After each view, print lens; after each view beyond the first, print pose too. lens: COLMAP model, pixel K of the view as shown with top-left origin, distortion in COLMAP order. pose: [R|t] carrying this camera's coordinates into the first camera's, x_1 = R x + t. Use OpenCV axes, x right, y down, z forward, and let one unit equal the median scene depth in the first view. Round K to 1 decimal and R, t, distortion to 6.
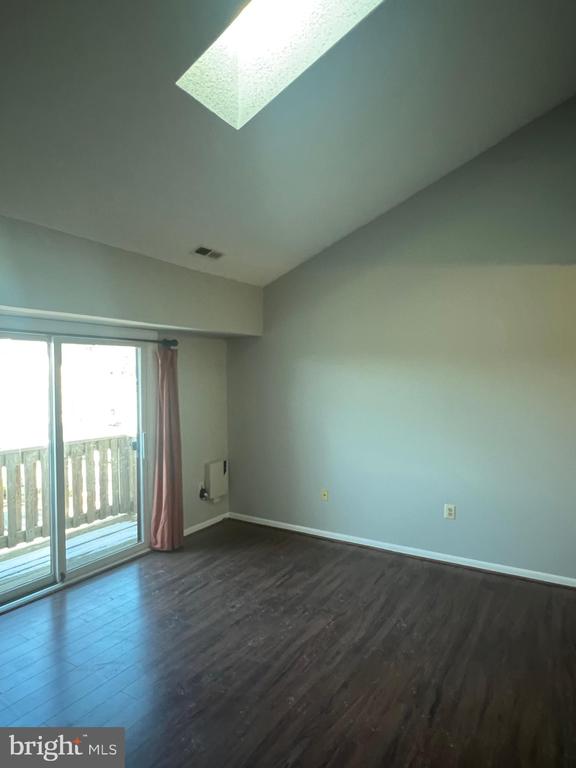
lens RADIAL K [[461.8, 0, 288.0], [0, 461.8, 384.0], [0, 0, 1]] dist [-0.001610, -0.000165]
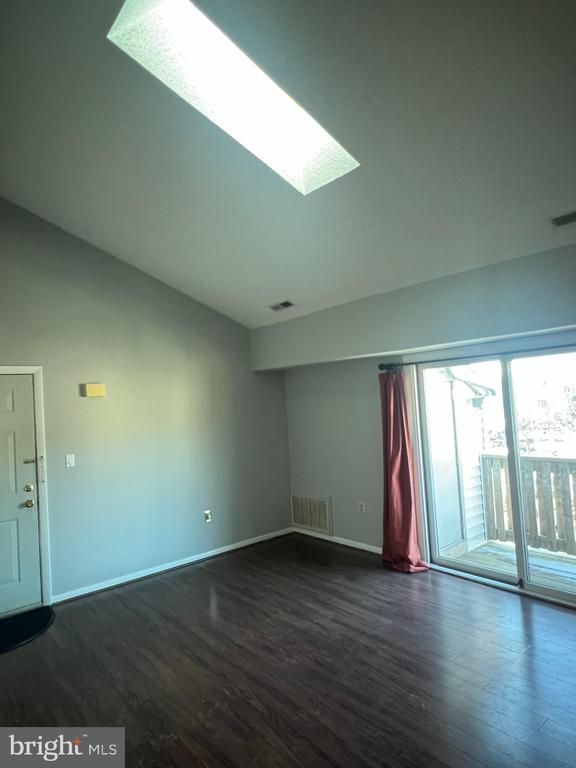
lens RADIAL K [[461.8, 0, 288.0], [0, 461.8, 384.0], [0, 0, 1]] dist [-0.001610, -0.000165]
pose [[-0.303683, -0.011150, -0.952708, 0.708369], [0.044891, 0.998654, -0.025997, -0.032770], [0.951715, -0.050663, -0.302774, 0.875538]]
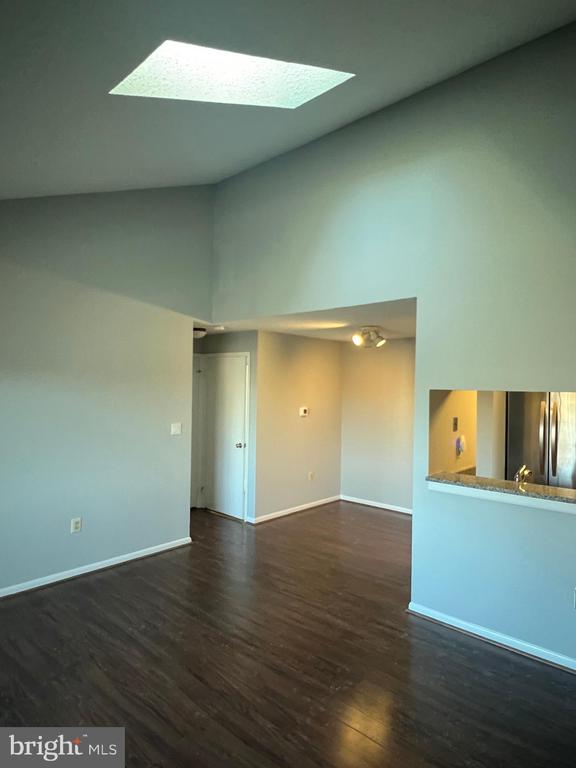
lens RADIAL K [[461.8, 0, 288.0], [0, 461.8, 384.0], [0, 0, 1]] dist [-0.001610, -0.000165]
pose [[0.180056, 0.017569, 0.983499, -0.651281], [0.001112, 0.999836, -0.018064, -0.014559], [-0.983656, 0.004346, 0.180007, 0.419623]]
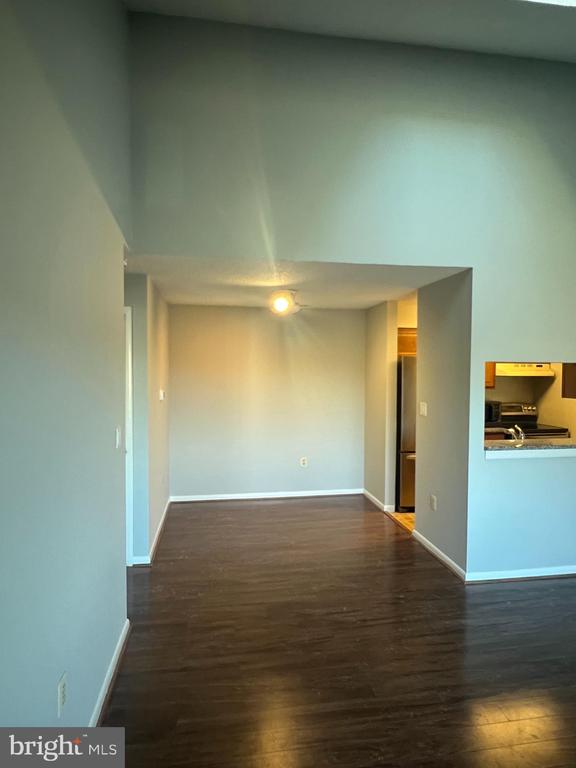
lens RADIAL K [[460.9, 0, 289.3], [0, 460.9, 385.9], [0, 0, 1]] dist [-0.003661, -0.001212]
pose [[-0.652816, -0.023799, 0.757143, -0.107276], [0.015006, 0.998904, 0.044337, -0.018749], [-0.757368, 0.040306, -0.651743, 1.272595]]
